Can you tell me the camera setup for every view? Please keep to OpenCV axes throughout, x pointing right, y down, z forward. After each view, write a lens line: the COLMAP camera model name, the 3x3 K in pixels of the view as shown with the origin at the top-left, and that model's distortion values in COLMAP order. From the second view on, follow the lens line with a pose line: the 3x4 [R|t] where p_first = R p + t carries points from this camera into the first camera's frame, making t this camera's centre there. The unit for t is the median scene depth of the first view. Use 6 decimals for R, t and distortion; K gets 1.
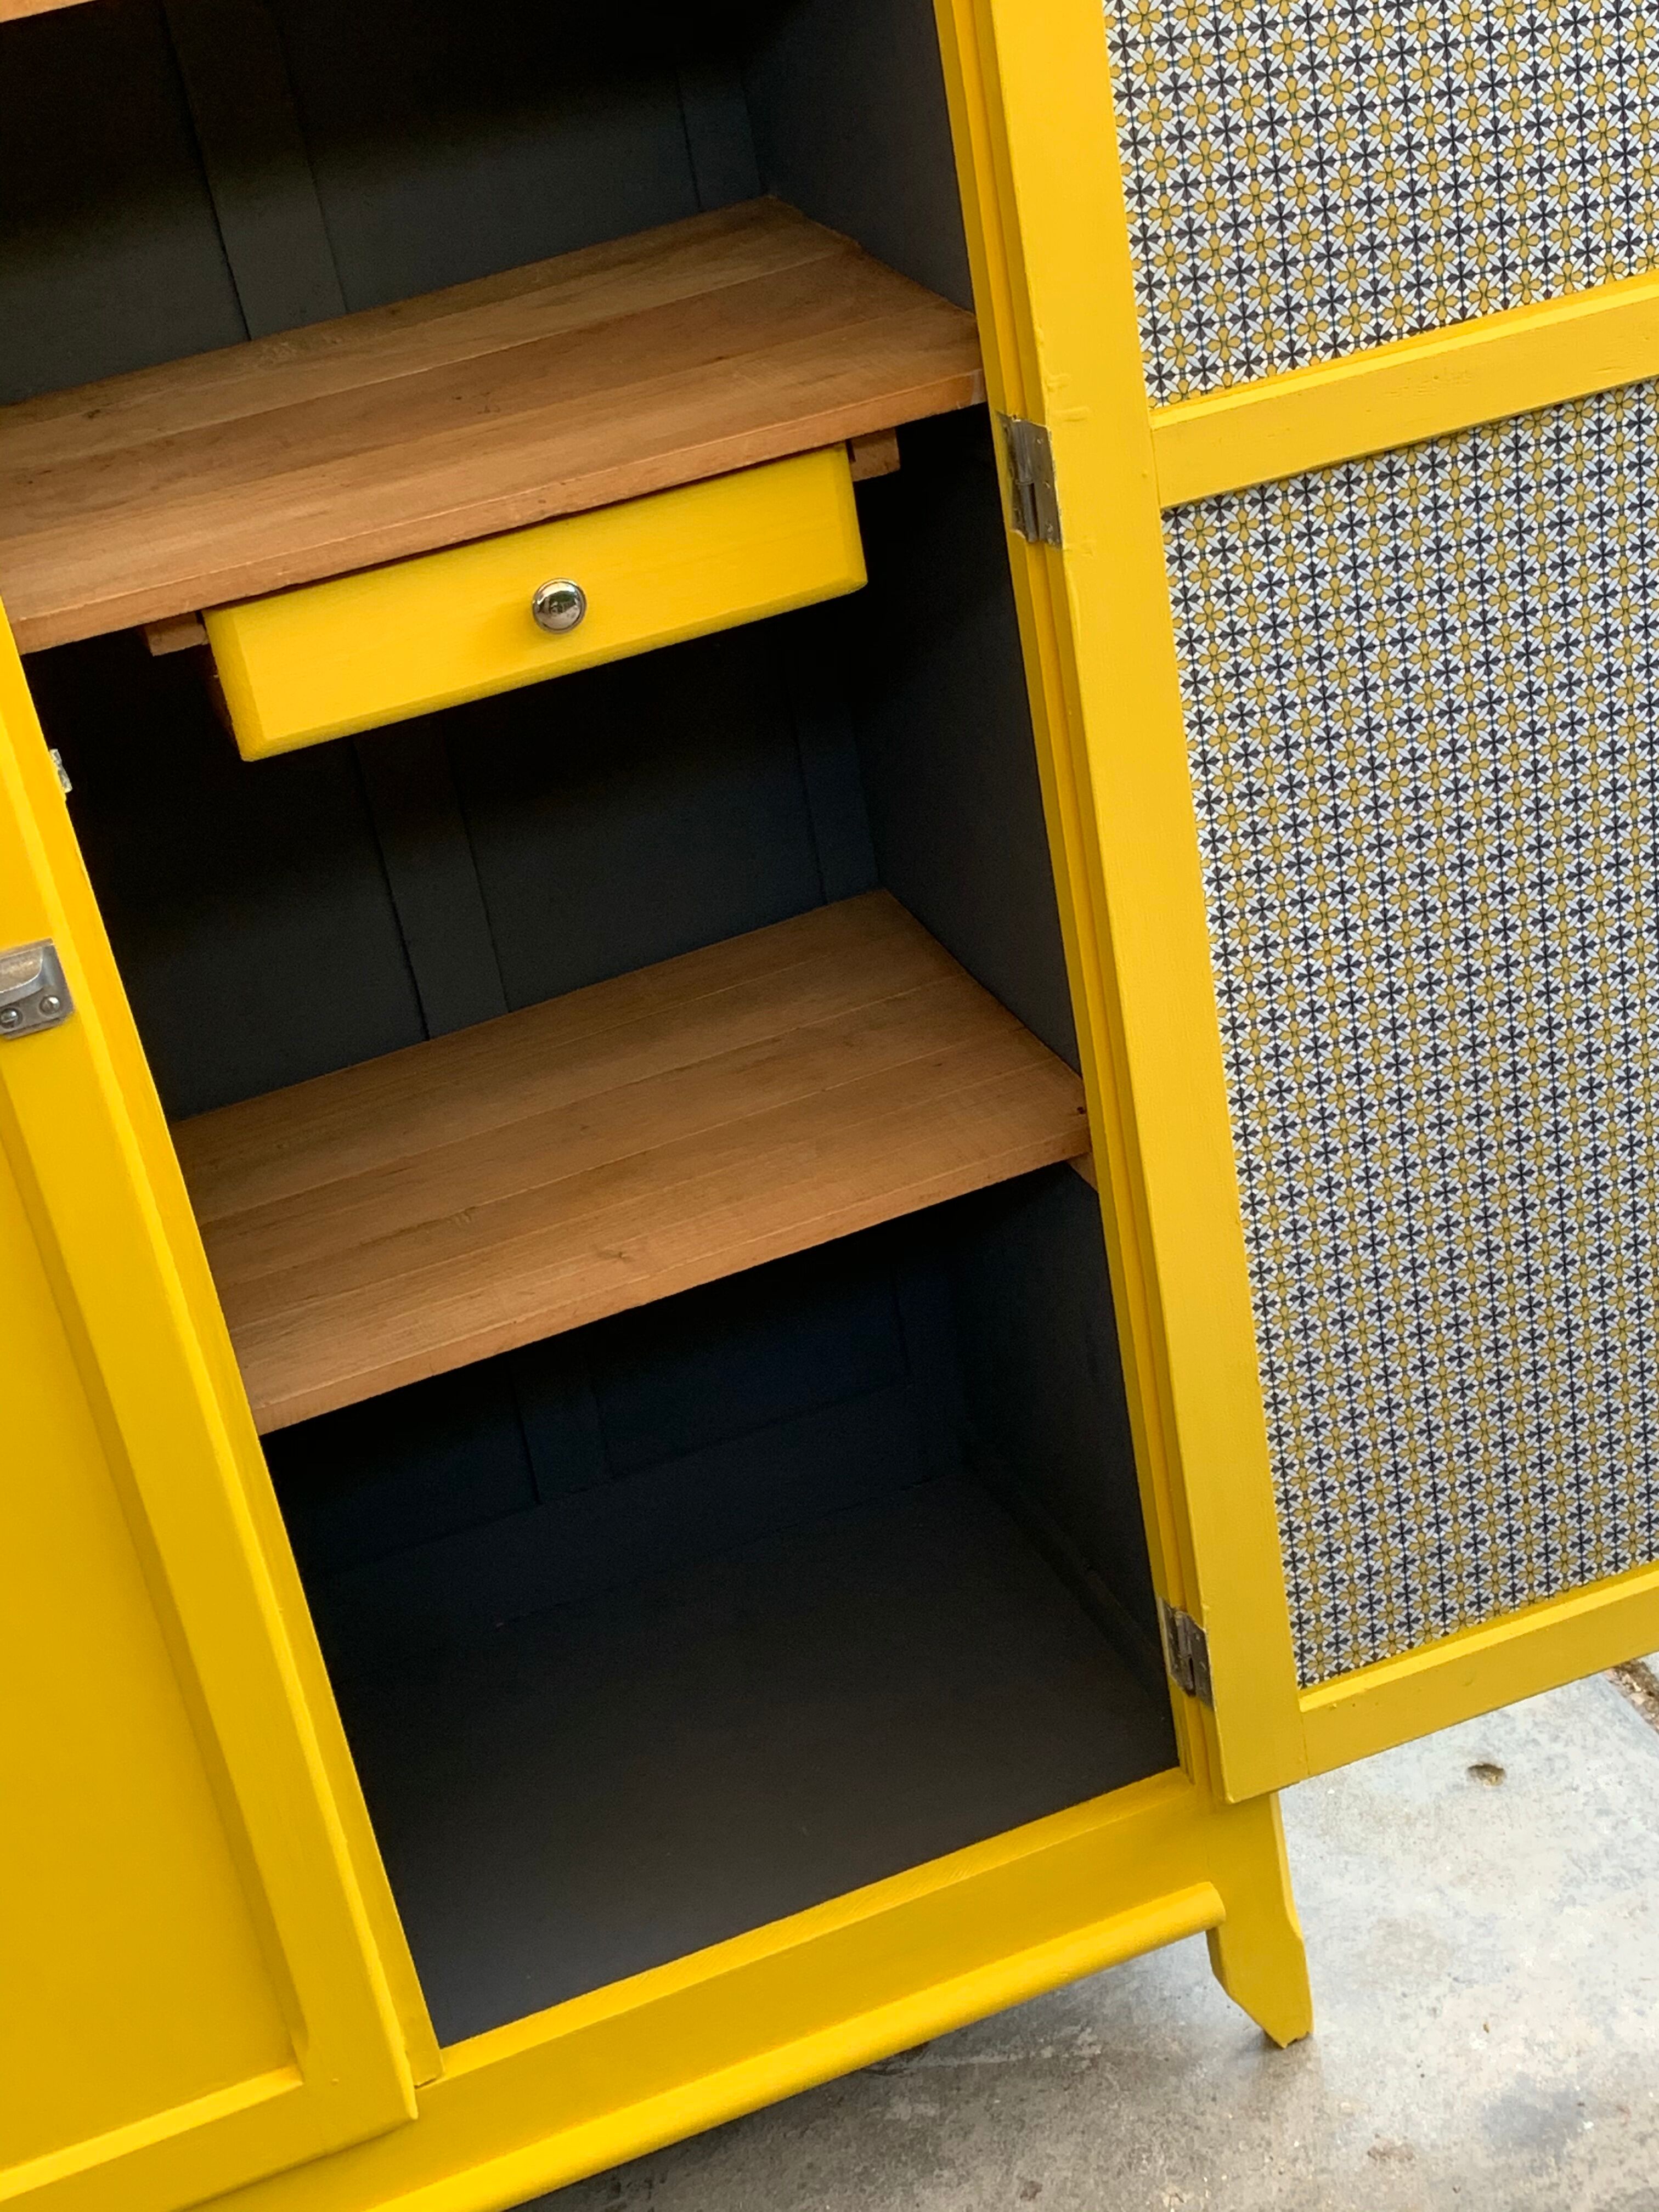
lens RADIAL K [[3119.2, 0, 856.9], [0, 3119.2, 1101.5], [0, 0, 1]] dist [0.100994, 0.000000]
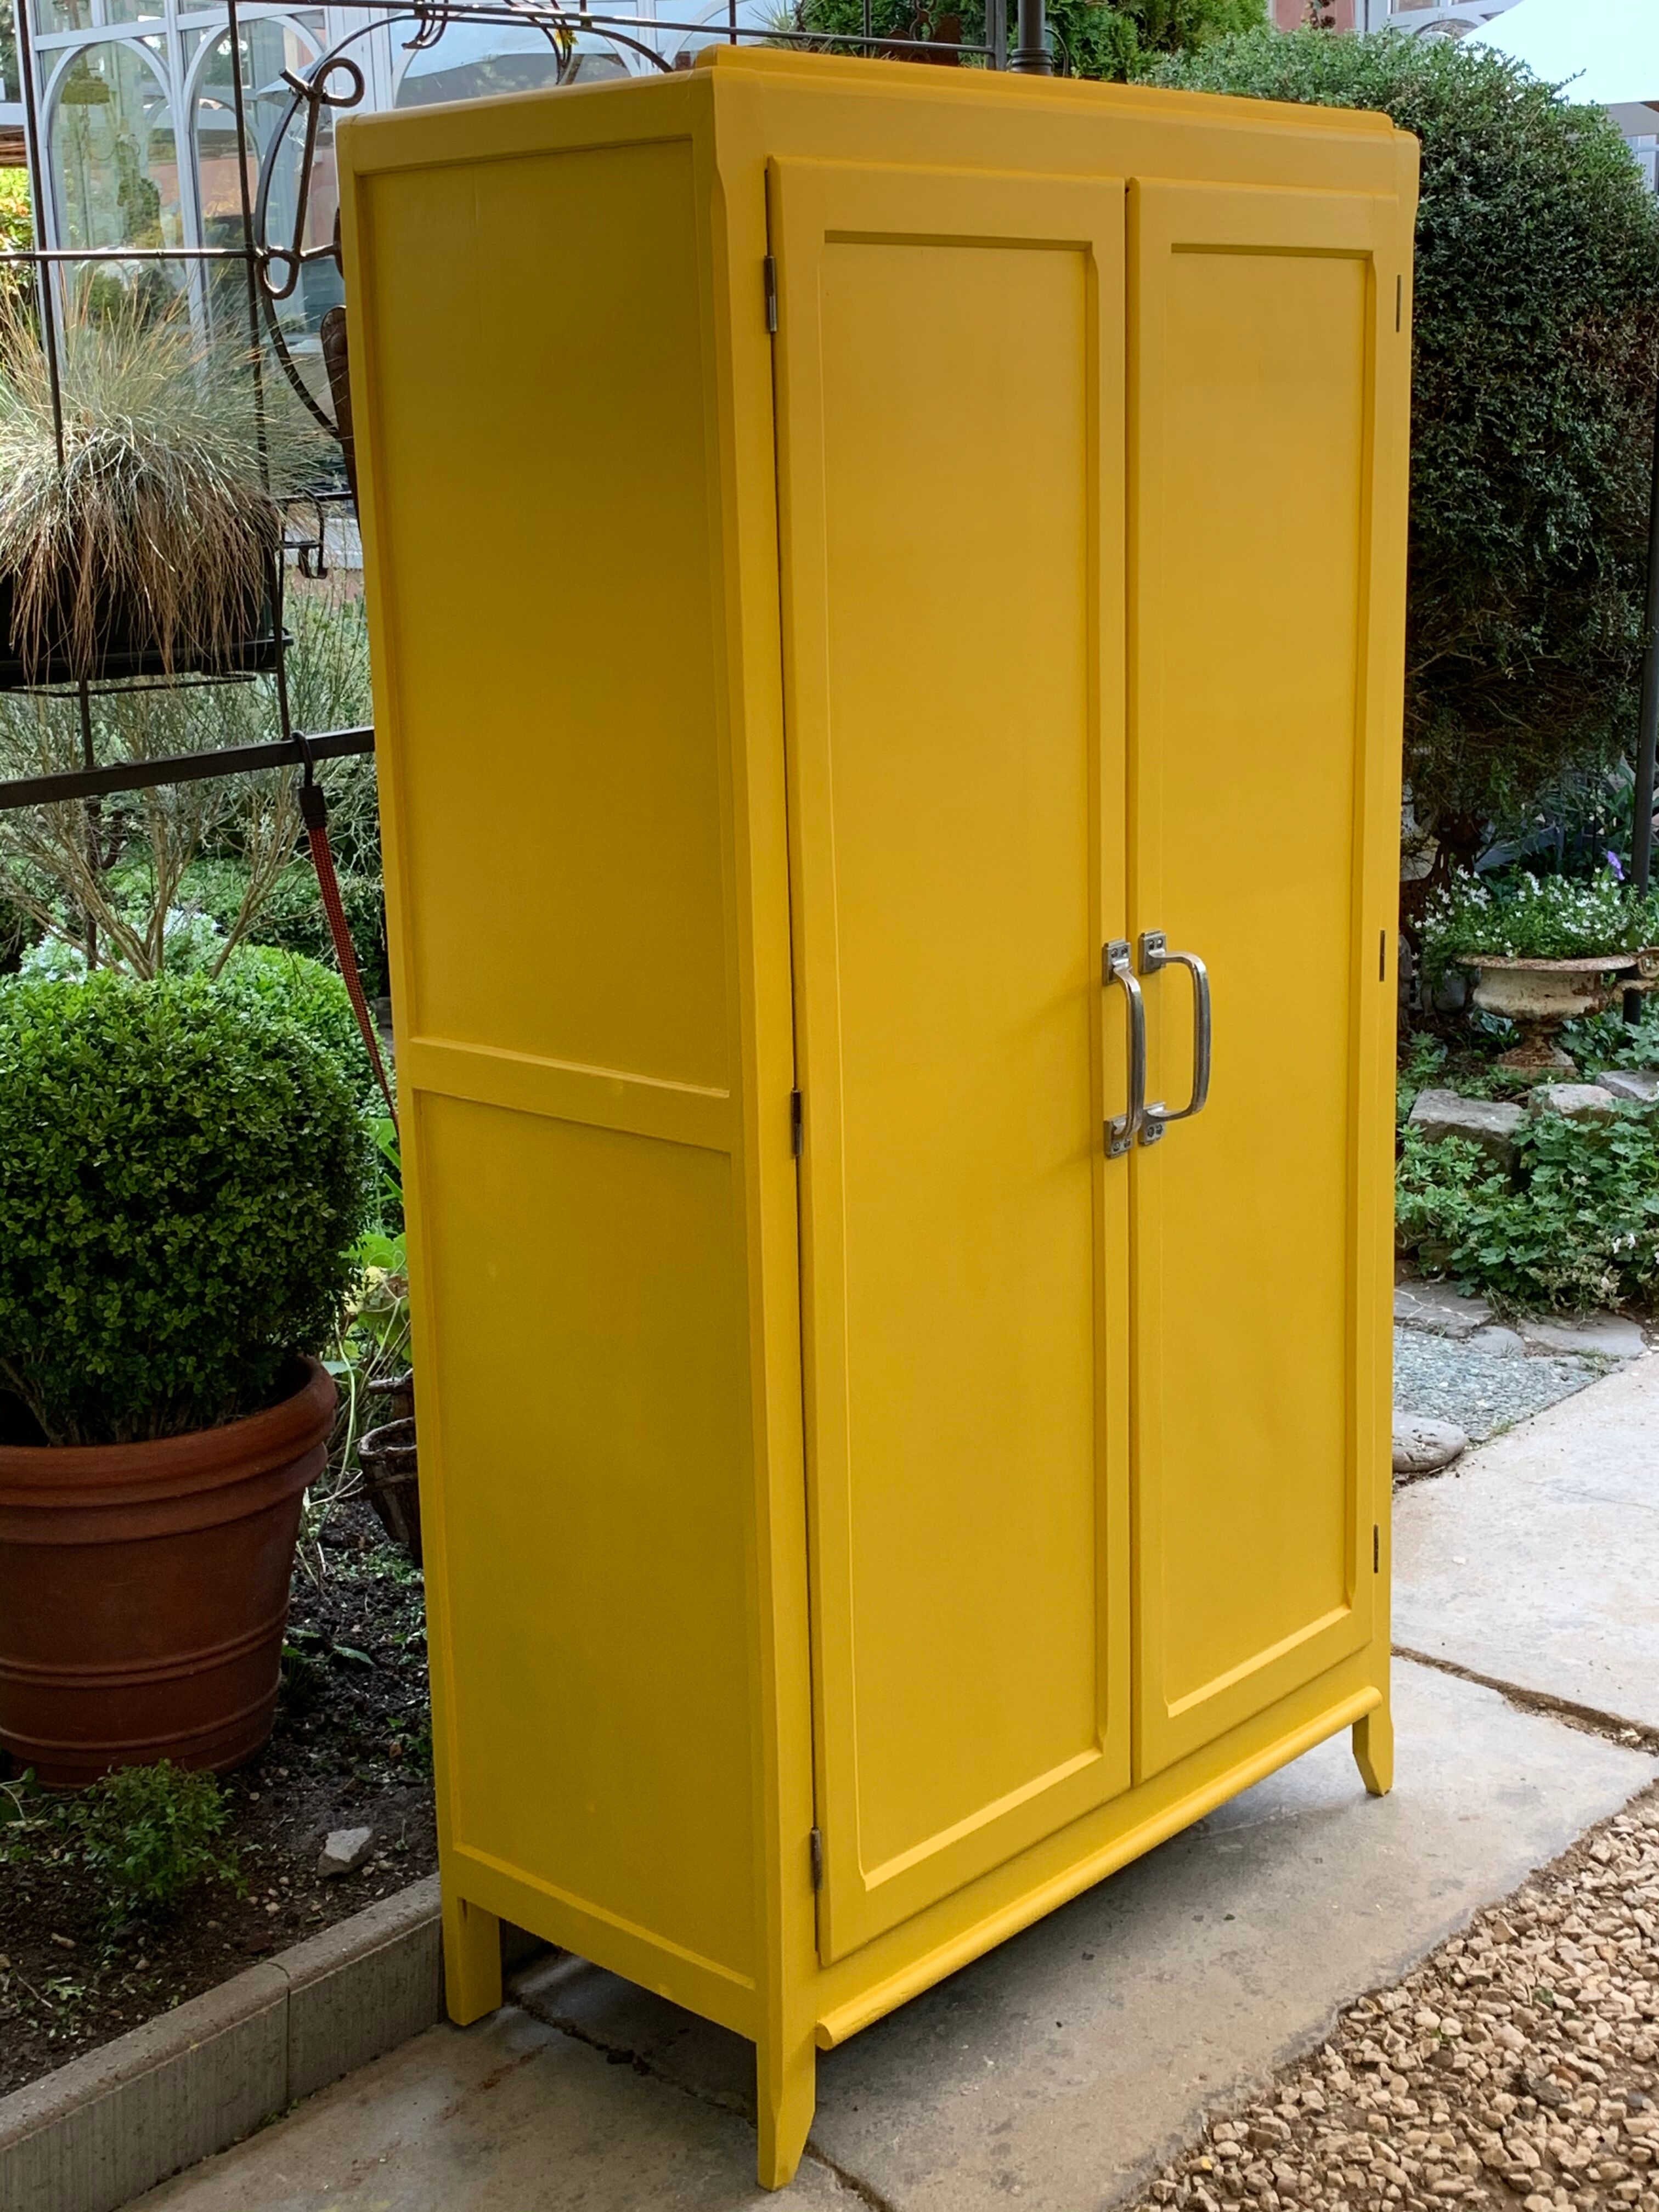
lens RADIAL K [[2918.1, 0, 832.9], [0, 2918.1, 1075.2], [0, 0, 1]] dist [0.029256, 0.000000]
pose [[0.880743, 0.031589, 0.472540, -1.189618], [0.111700, 0.955768, -0.272086, 0.386610], [-0.460234, 0.292420, 0.838257, -0.541331]]
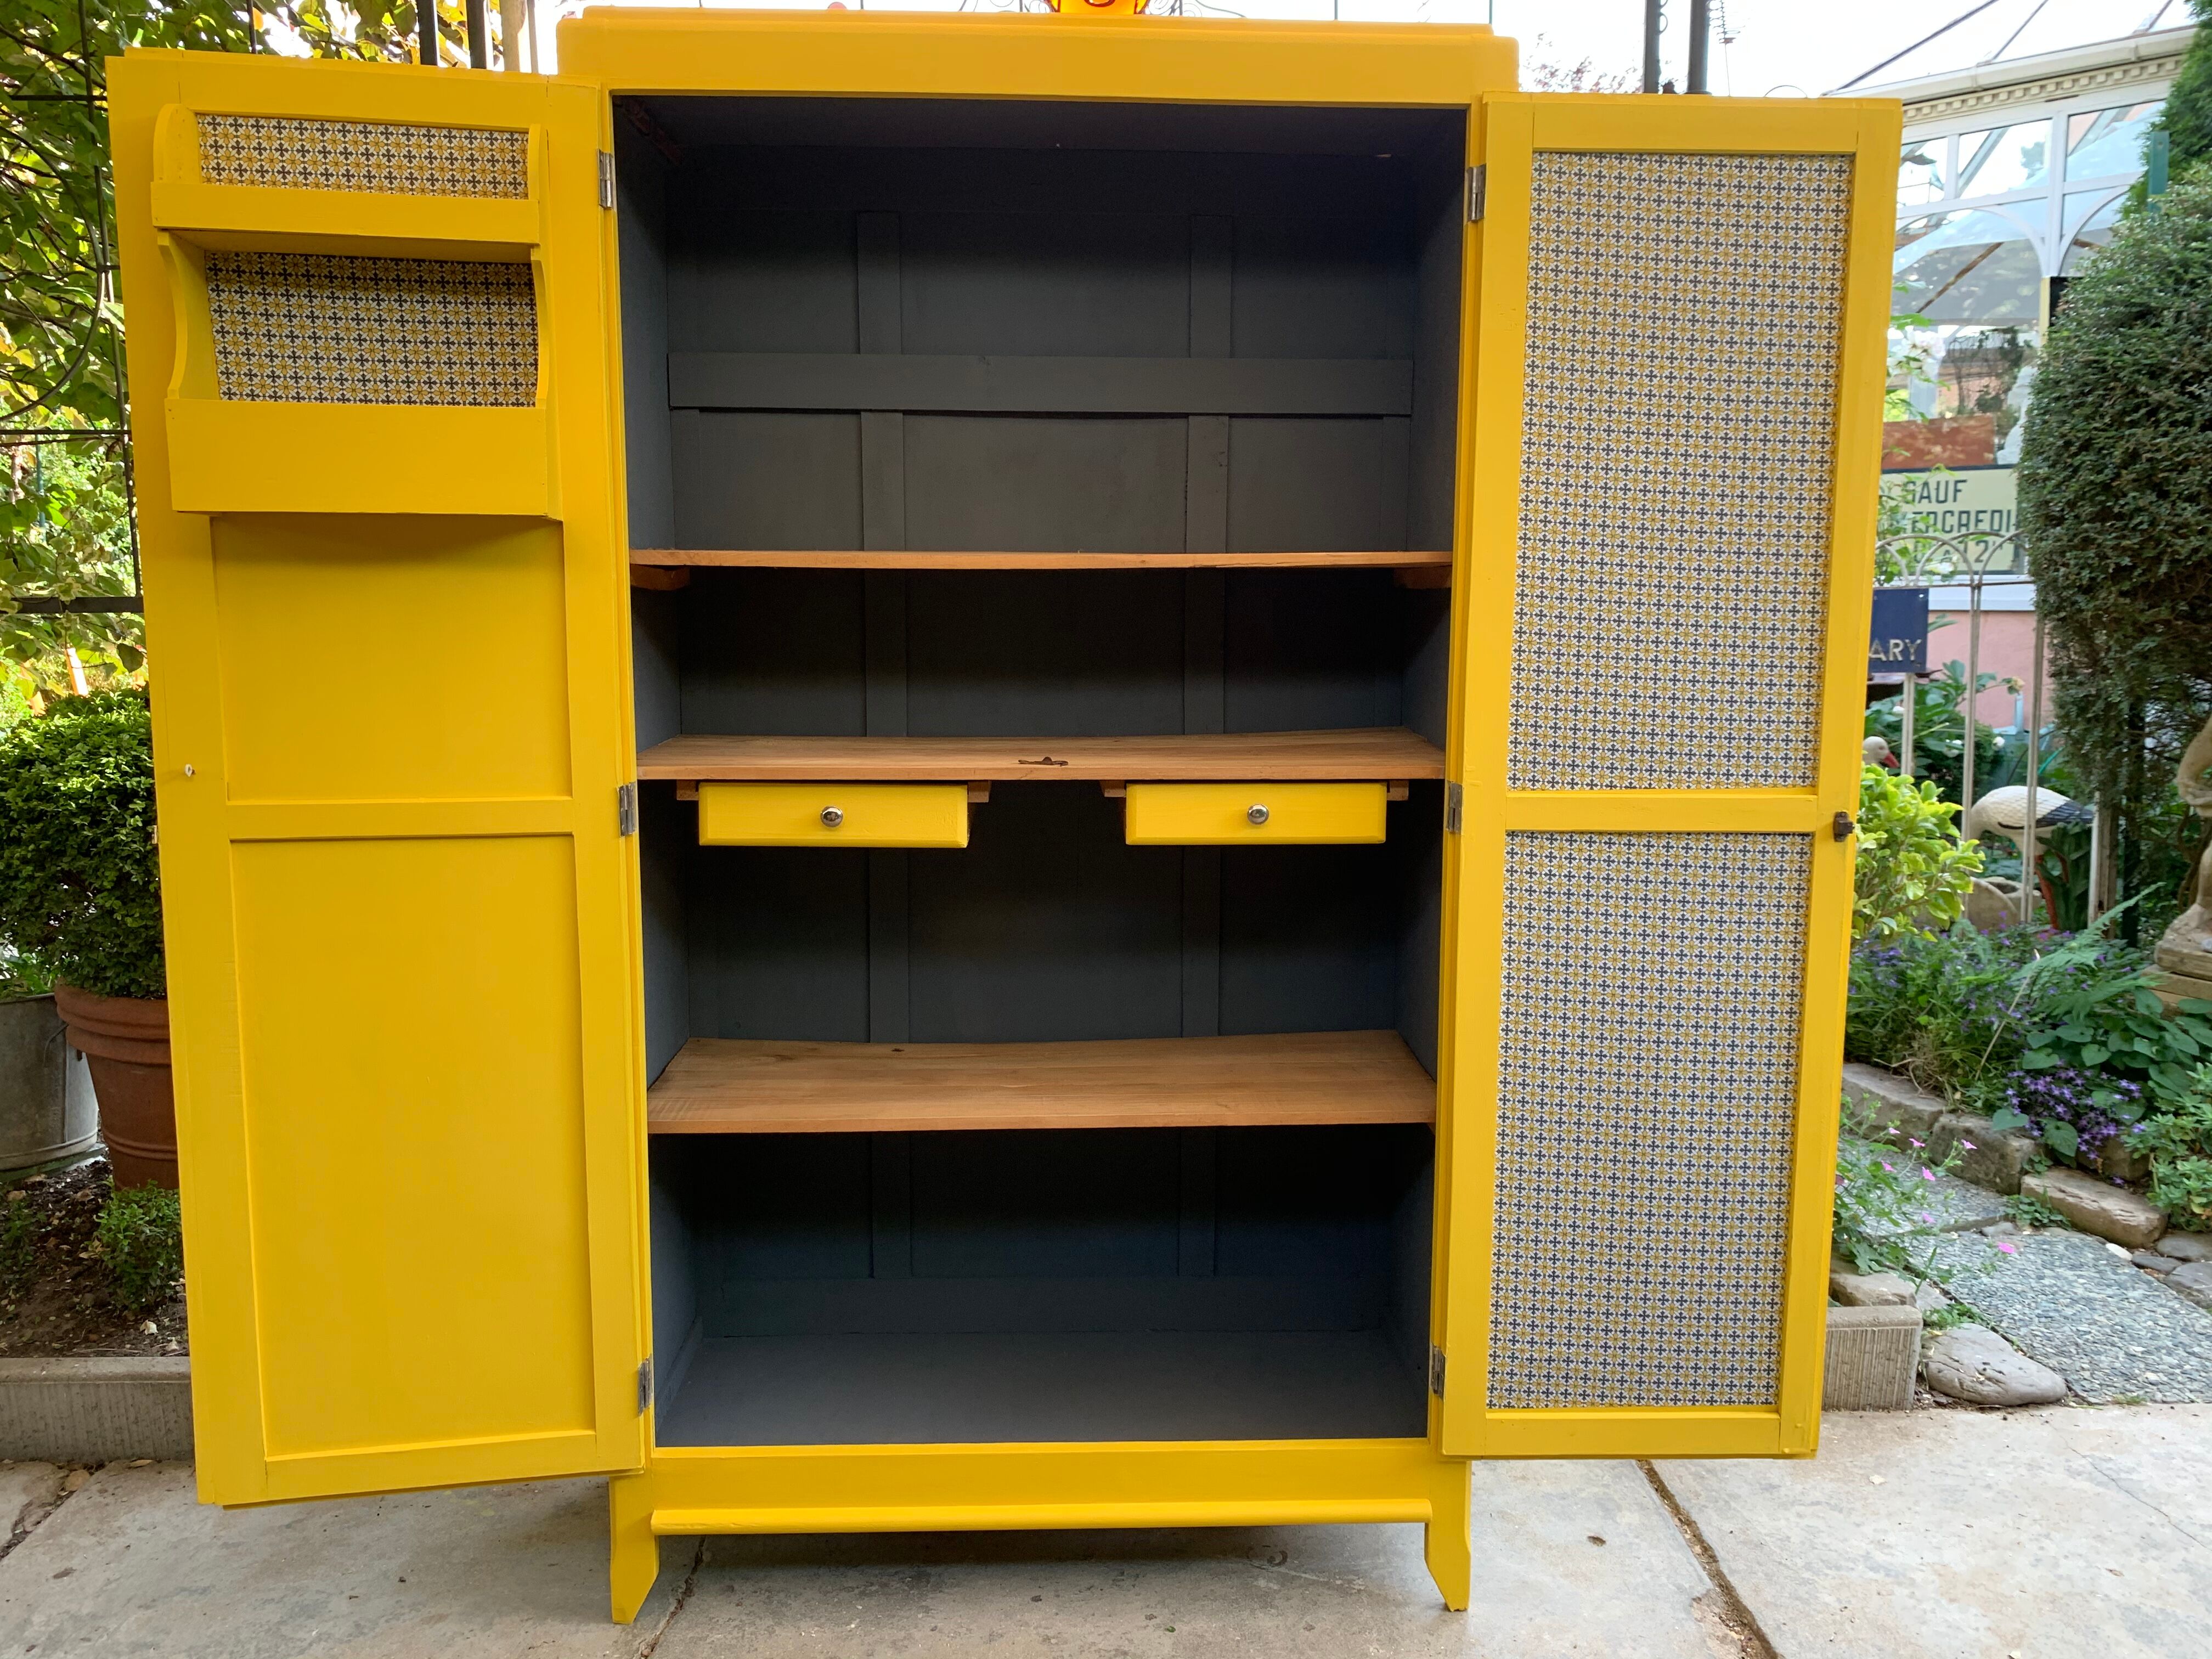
lens RADIAL K [[1694.9, 0, 1112.3], [0, 1694.9, 811.5], [0, 0, 1]] dist [0.014614, -0.012161]
pose [[0.937829, 0.199178, -0.284263, 0.163742], [-0.280585, 0.917138, -0.283072, 0.234565], [0.204327, 0.345233, 0.916005, -0.257619]]
